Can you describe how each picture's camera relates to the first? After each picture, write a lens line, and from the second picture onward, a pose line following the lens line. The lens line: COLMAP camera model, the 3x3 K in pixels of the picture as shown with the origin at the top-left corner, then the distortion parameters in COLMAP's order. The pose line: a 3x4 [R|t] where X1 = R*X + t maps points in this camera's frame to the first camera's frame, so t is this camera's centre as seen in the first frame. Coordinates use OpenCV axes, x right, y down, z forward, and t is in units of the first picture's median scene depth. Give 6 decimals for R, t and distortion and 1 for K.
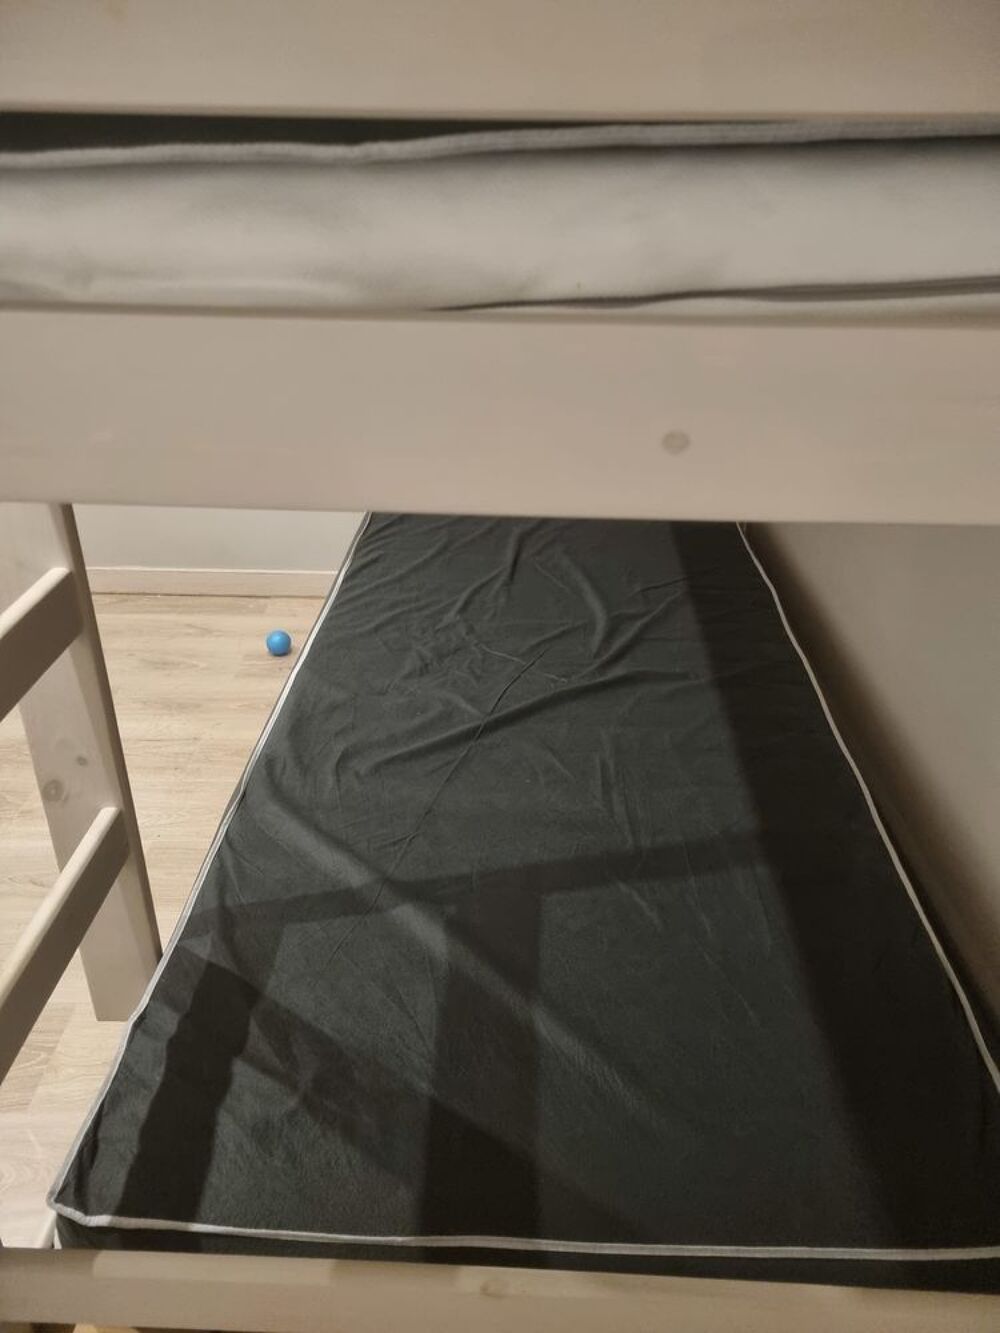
lens RADIAL K [[1003.9, 0, 499.2], [0, 1003.9, 665.9], [0, 0, 1]] dist [0.050419, -0.021333]
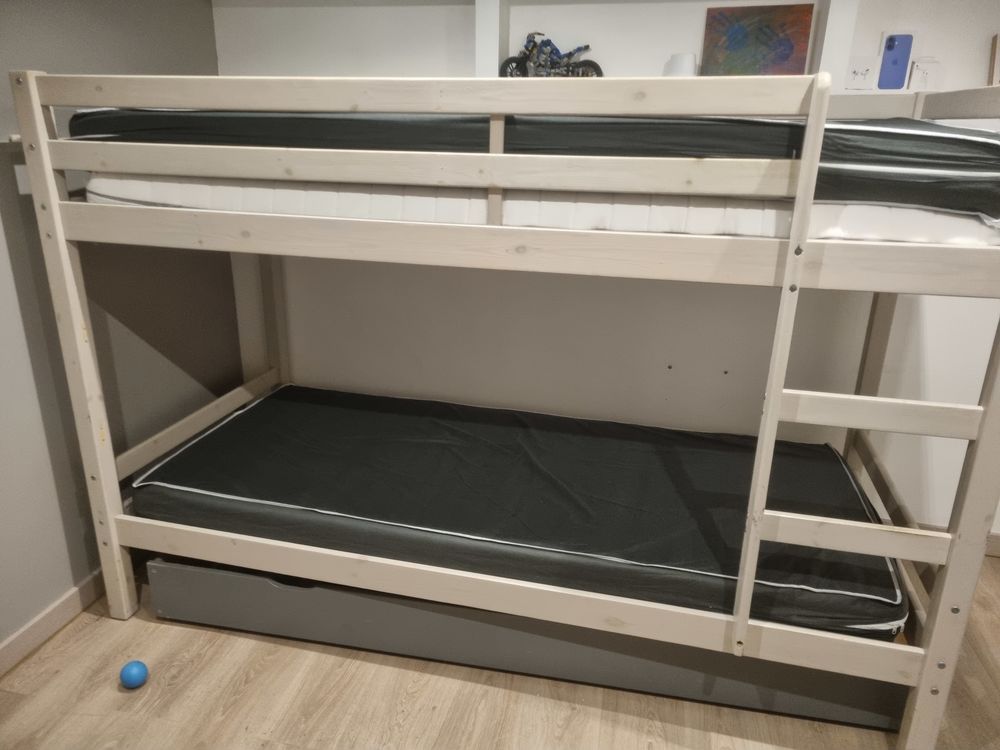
lens RADIAL K [[753.1, 0, 487.2], [0, 753.1, 382.5], [0, 0, 1]] dist [0.050419, -0.021333]
pose [[0.204825, -0.323450, 0.923811, -0.866167], [0.461584, 0.864202, 0.200237, -0.301272], [-0.863126, 0.385403, 0.326310, 0.415528]]
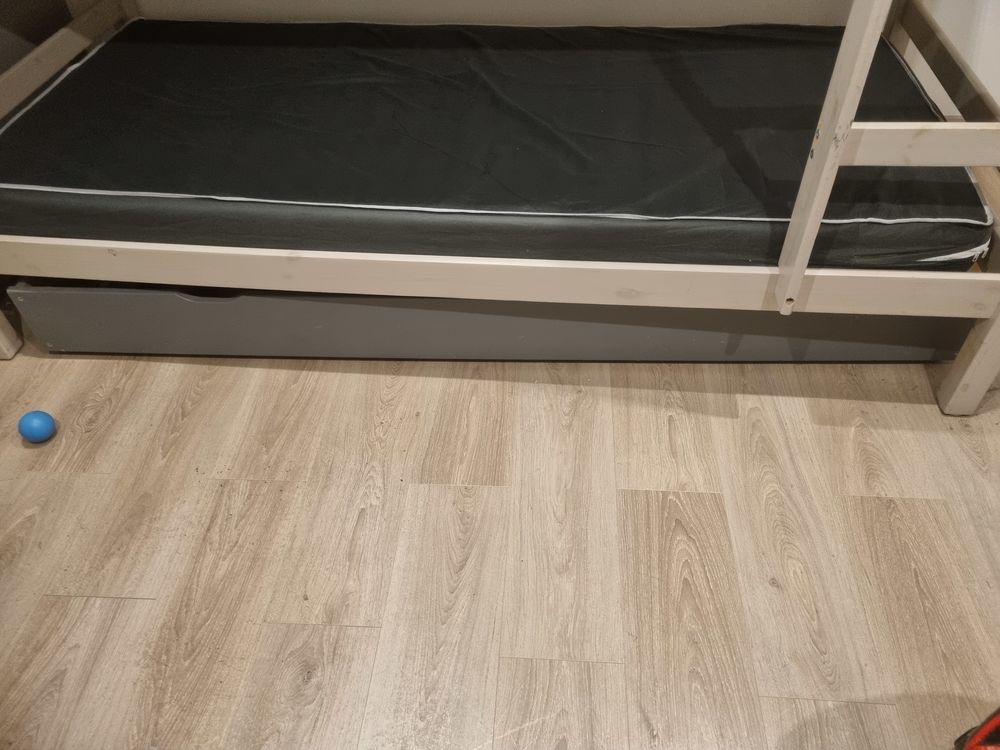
lens RADIAL K [[753.1, 0, 502.6], [0, 753.1, 375.0], [0, 0, 1]] dist [0.050419, -0.021333]
pose [[0.059573, -0.711937, 0.699712, -0.682446], [0.515674, 0.622131, 0.589096, -0.247235], [-0.854711, 0.325729, 0.404189, 0.513255]]
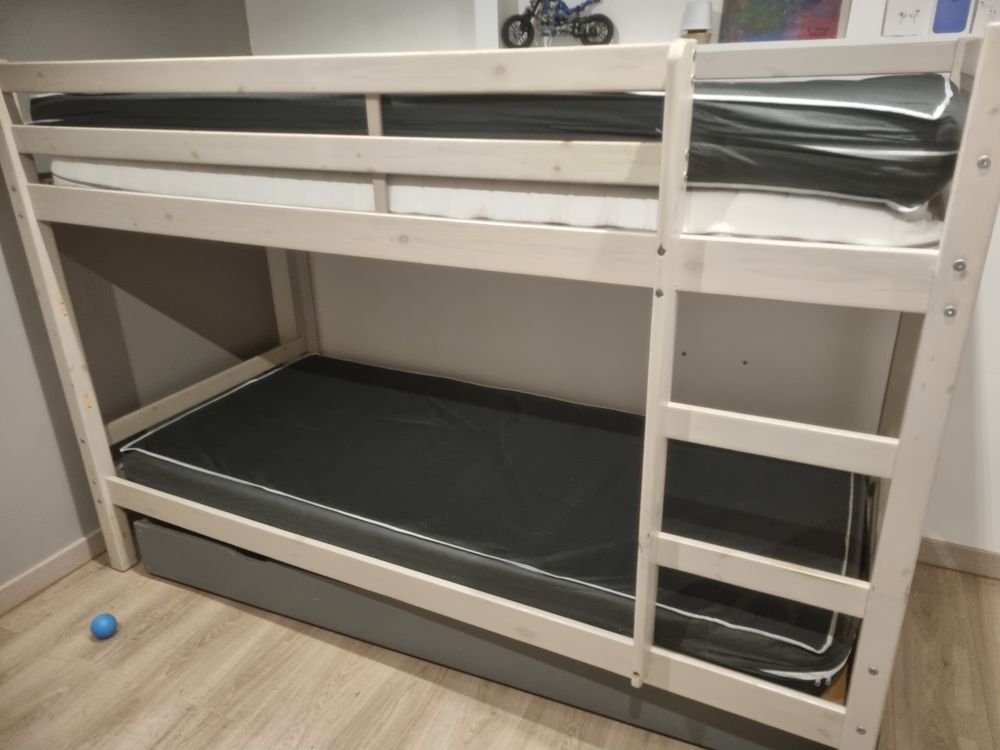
lens RADIAL K [[753.1, 0, 501.2], [0, 753.1, 381.4], [0, 0, 1]] dist [0.050419, -0.021333]
pose [[0.402558, -0.364013, 0.839906, -0.736149], [0.462222, 0.872803, 0.156733, -0.209919], [-0.790125, 0.325129, 0.519609, 0.203766]]
